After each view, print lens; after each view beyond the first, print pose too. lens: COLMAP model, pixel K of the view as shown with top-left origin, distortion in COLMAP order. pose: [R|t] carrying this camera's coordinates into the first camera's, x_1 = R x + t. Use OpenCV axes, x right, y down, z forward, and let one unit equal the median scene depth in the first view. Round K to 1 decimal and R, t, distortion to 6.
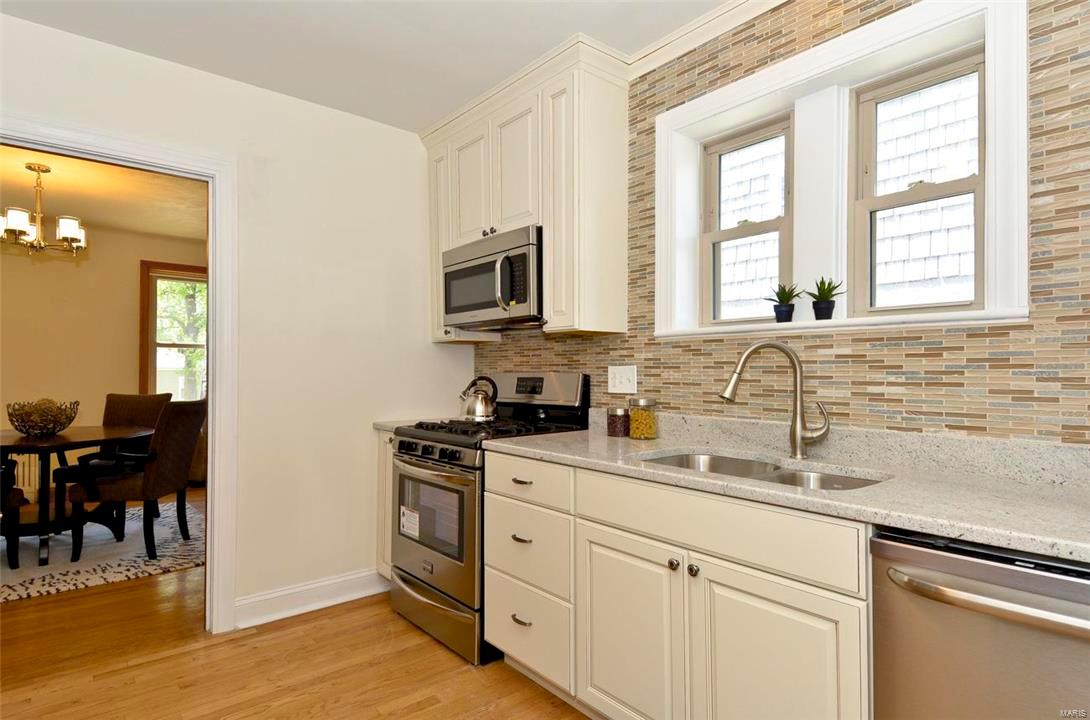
lens RADIAL K [[586.5, 0, 540.9], [0, 586.5, 362.7], [0, 0, 1]] dist [0.045421, -0.000136]
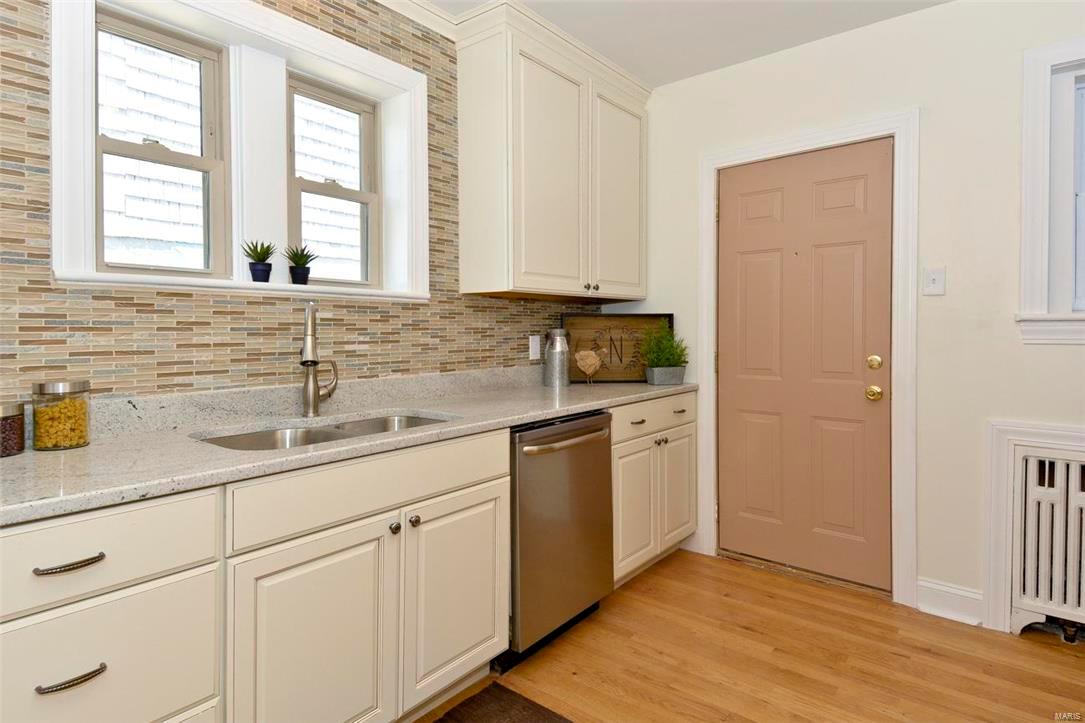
lens RADIAL K [[588.1, 0, 555.6], [0, 588.1, 338.1], [0, 0, 1]] dist [0.066029, -0.045048]
pose [[-0.205730, -0.013832, 0.978511, -0.625541], [-0.009177, 0.999883, 0.012204, 0.006022], [-0.978566, -0.006469, -0.205833, 0.736303]]
